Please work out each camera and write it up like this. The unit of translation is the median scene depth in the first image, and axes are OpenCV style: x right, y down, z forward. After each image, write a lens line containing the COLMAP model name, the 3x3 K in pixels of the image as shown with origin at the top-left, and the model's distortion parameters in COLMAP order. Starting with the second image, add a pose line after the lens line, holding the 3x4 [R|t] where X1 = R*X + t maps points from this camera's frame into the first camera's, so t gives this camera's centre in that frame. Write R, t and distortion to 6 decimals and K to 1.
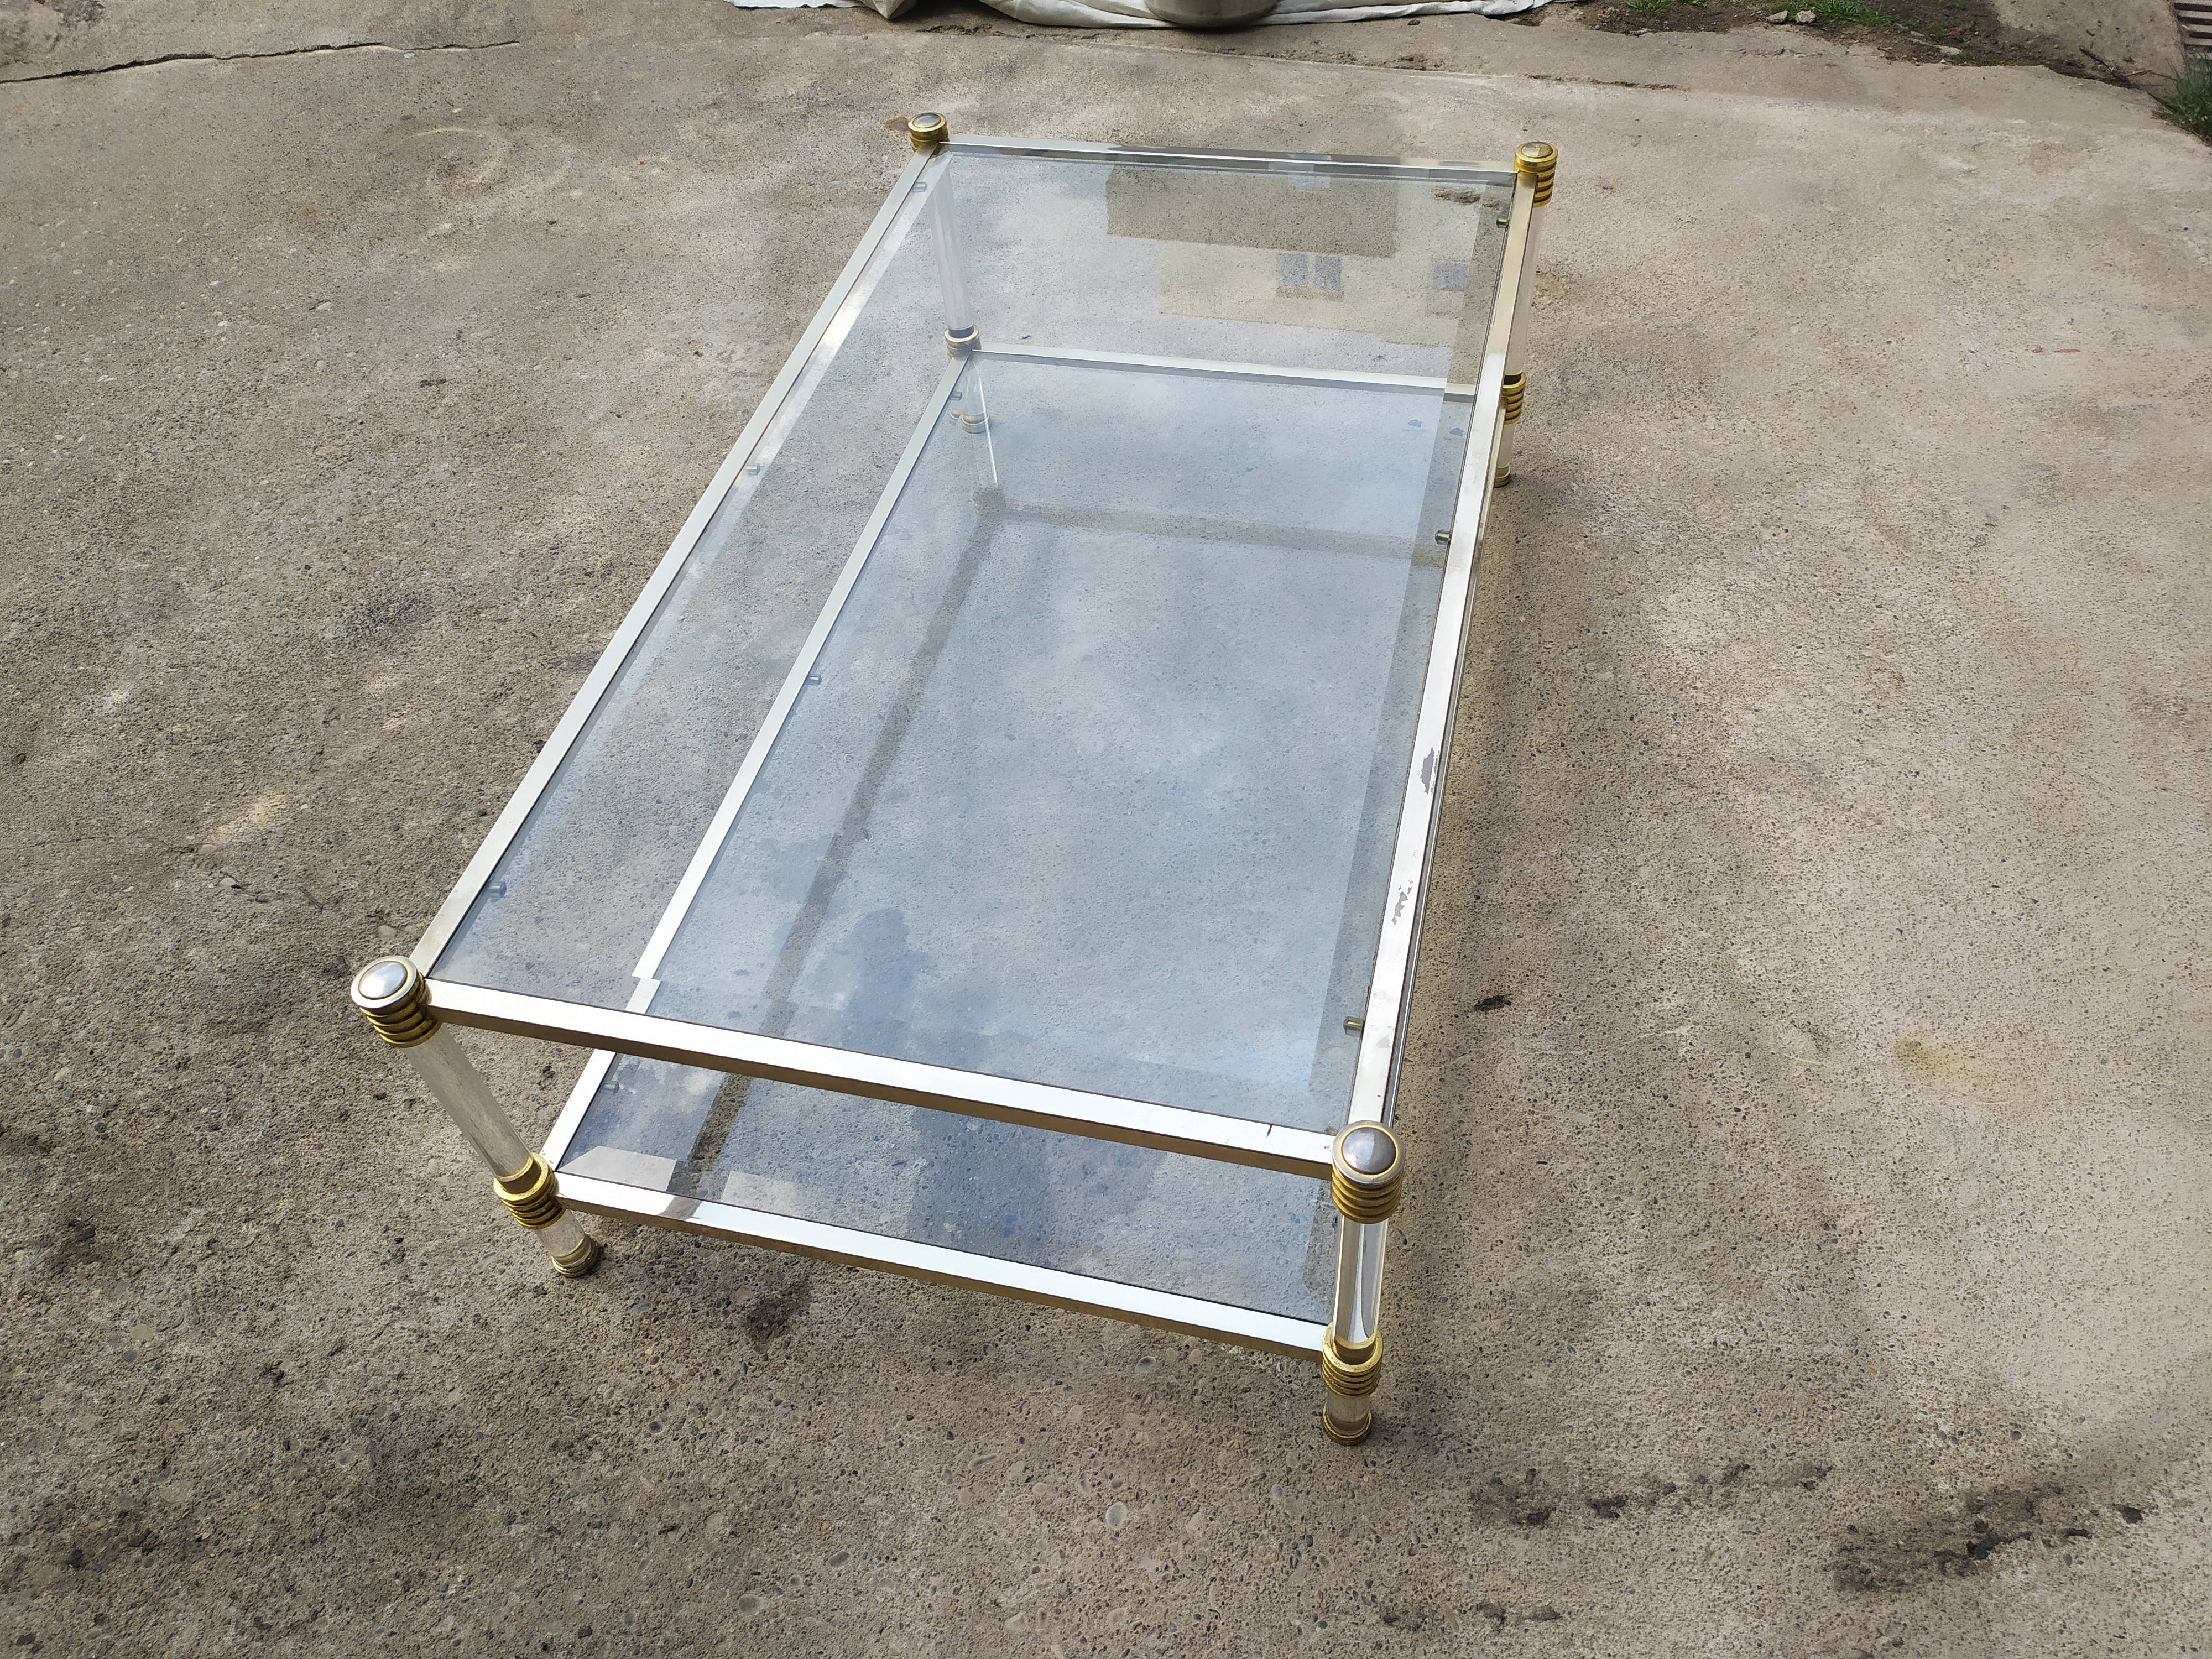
lens RADIAL K [[1674.2, 0, 1112.1], [0, 1674.2, 831.5], [0, 0, 1]] dist [0.058862, -0.065866]
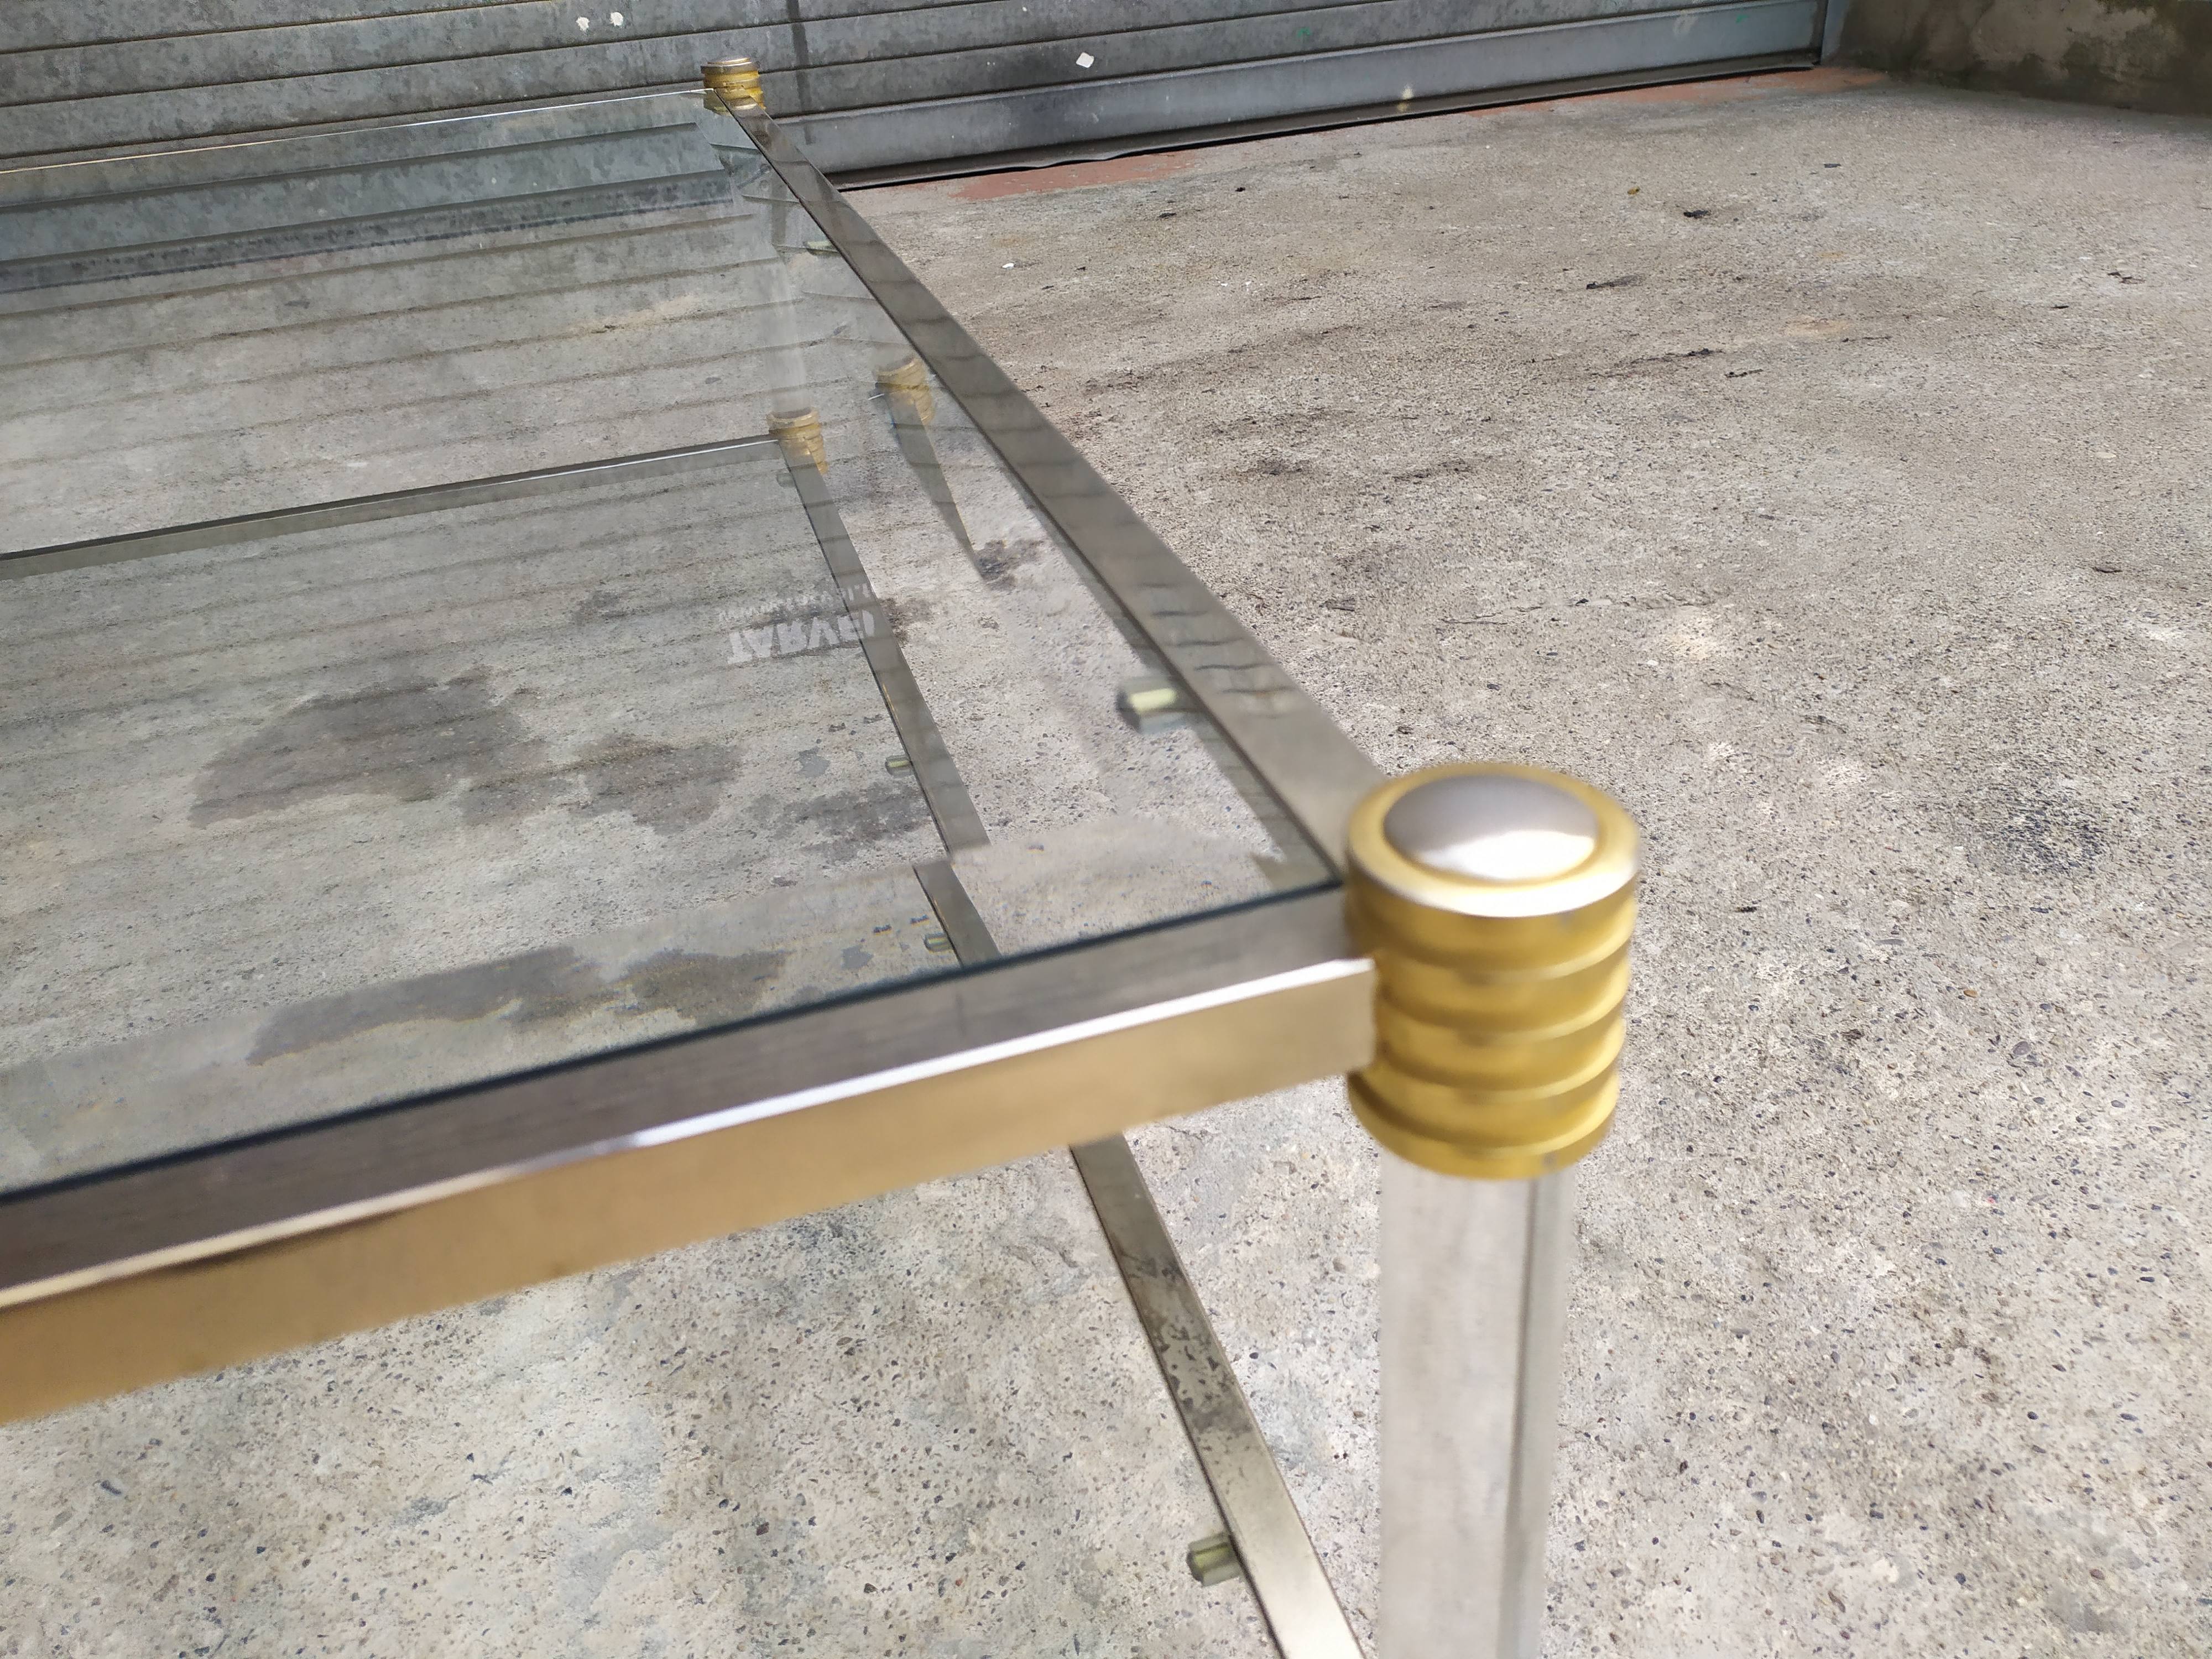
lens RADIAL K [[1674.2, 0, 1096.8], [0, 1674.2, 804.2], [0, 0, 1]] dist [0.058862, -0.065866]
pose [[-0.853809, 0.376937, -0.359067, -0.044928], [-0.284073, 0.240650, 0.928111, -0.645226], [0.436249, 0.894430, -0.098391, 1.203179]]
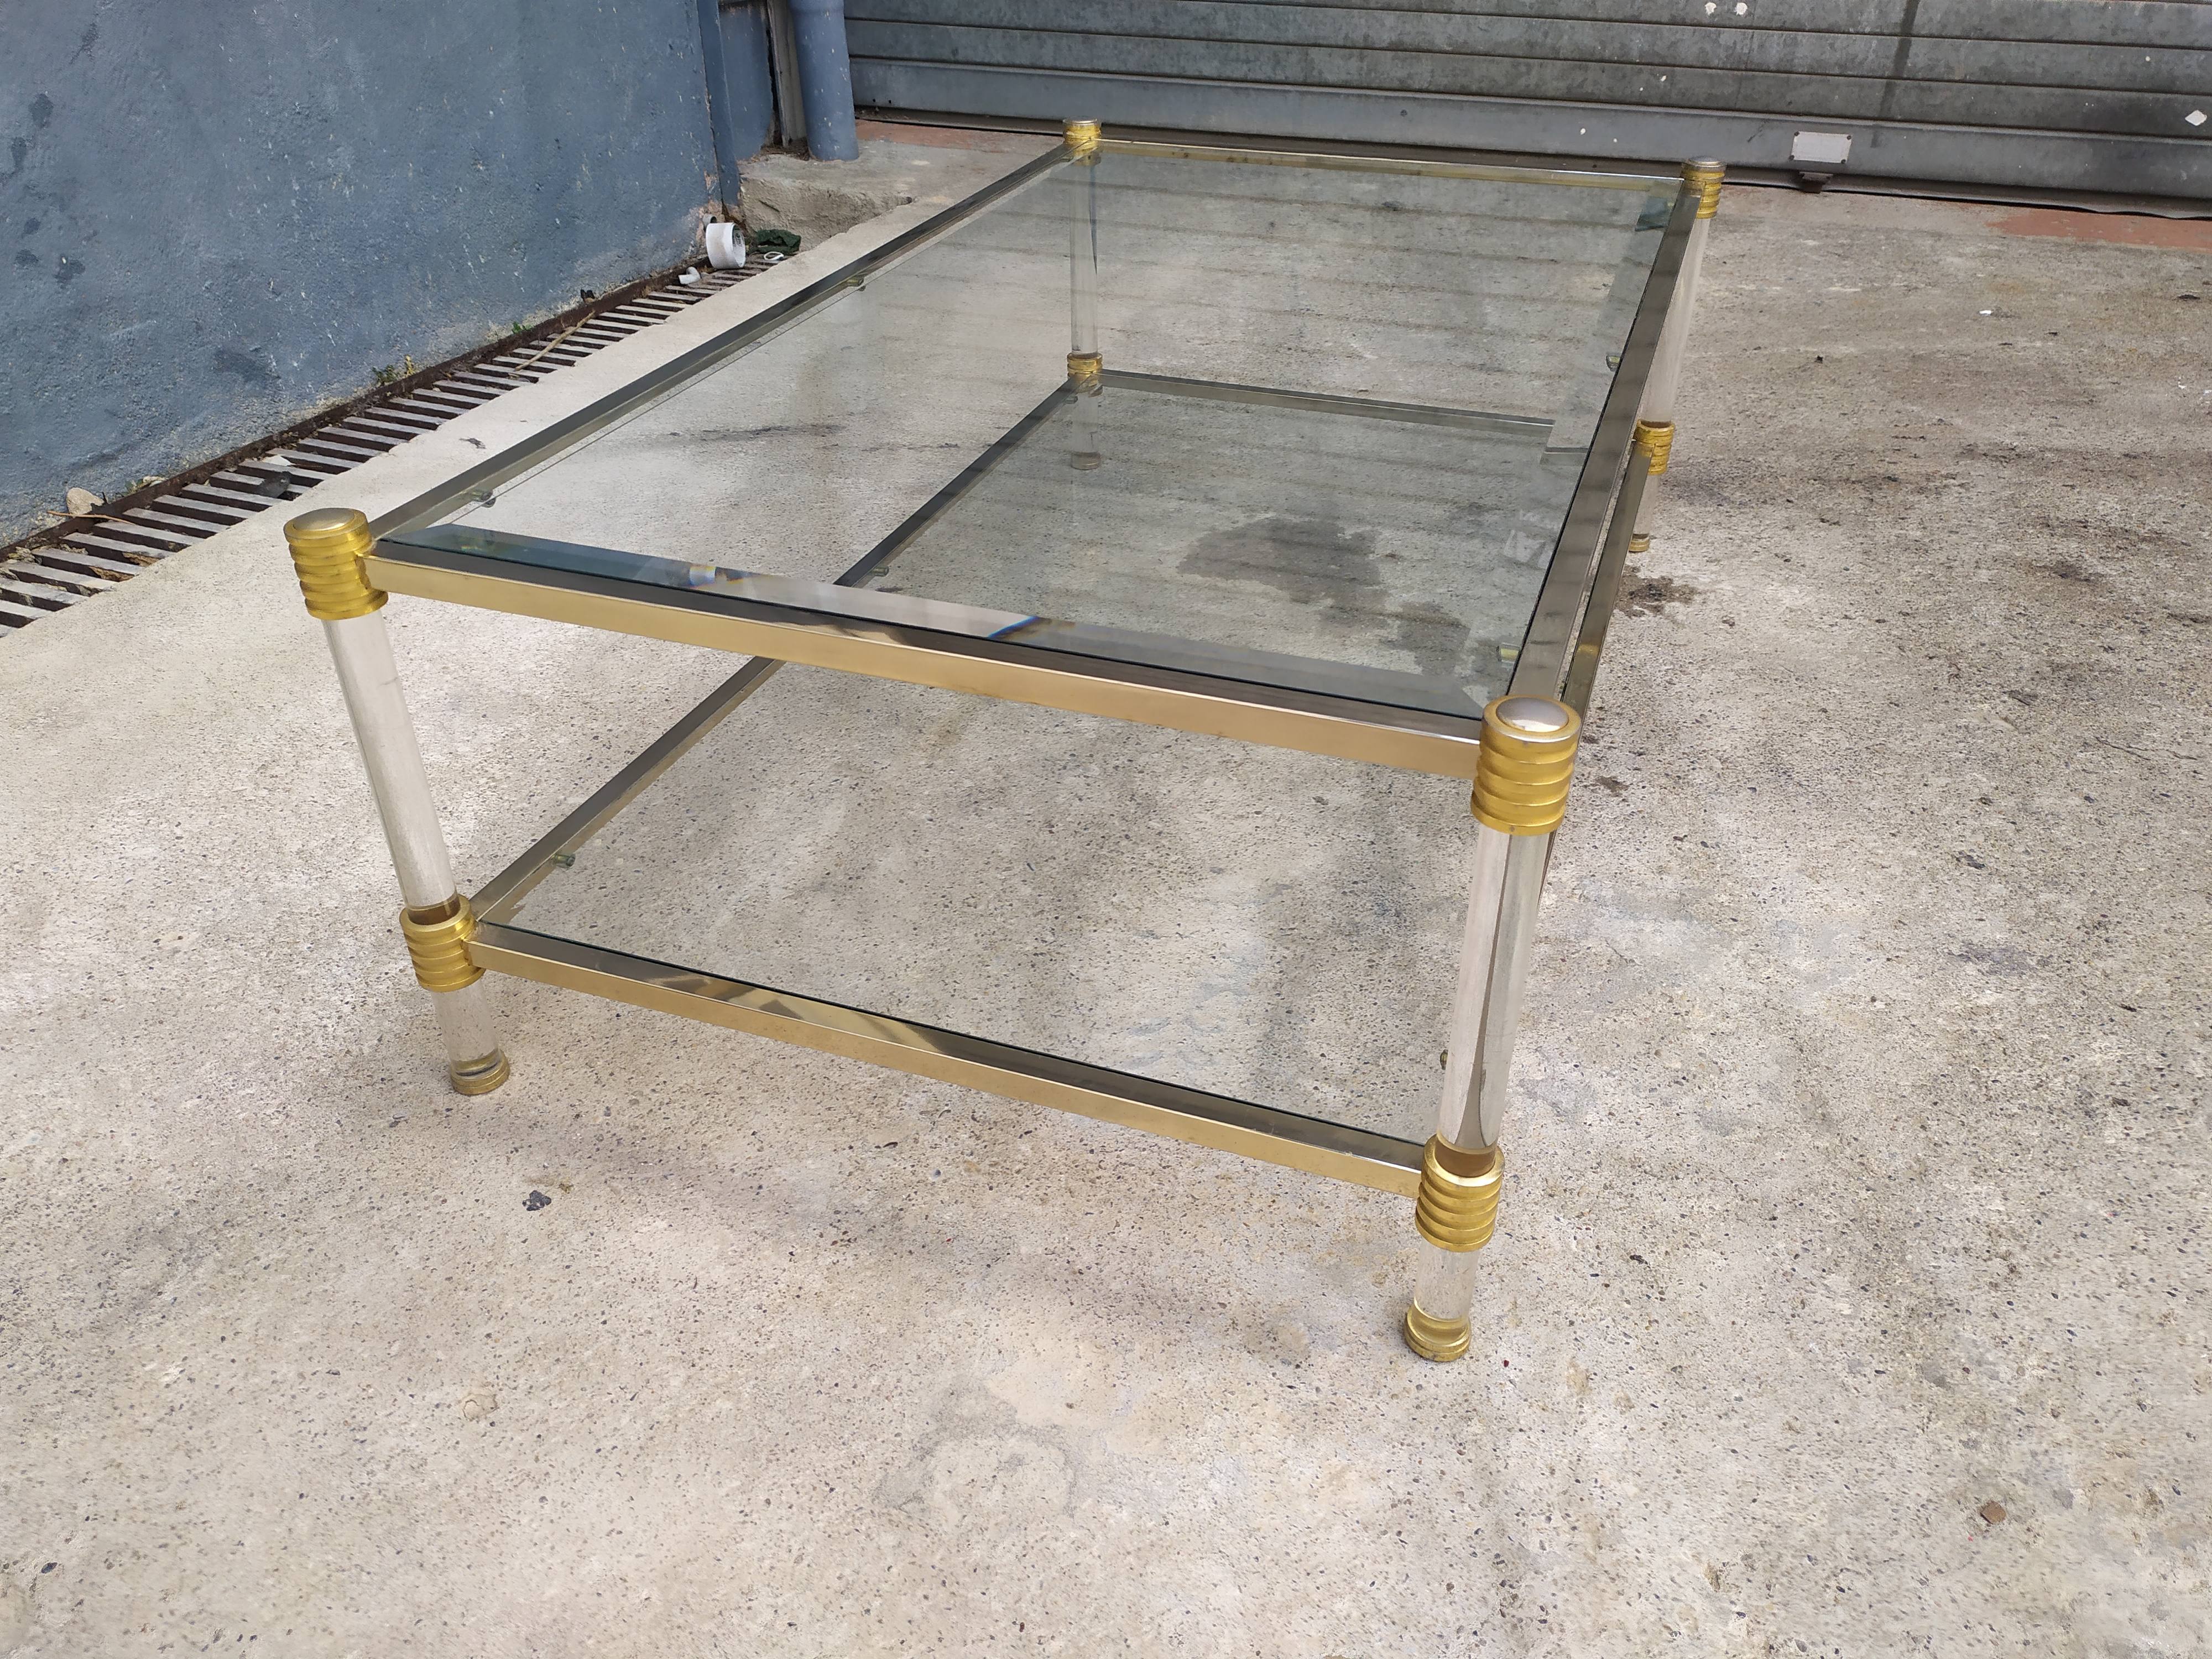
lens RADIAL K [[1674.2, 0, 1118.4], [0, 1674.2, 800.5], [0, 0, 1]] dist [0.058862, -0.065866]
pose [[-0.991897, 0.011693, 0.126502, -0.077185], [0.126851, 0.145652, 0.981170, -0.991374], [-0.006952, 0.989267, -0.145955, 1.300443]]
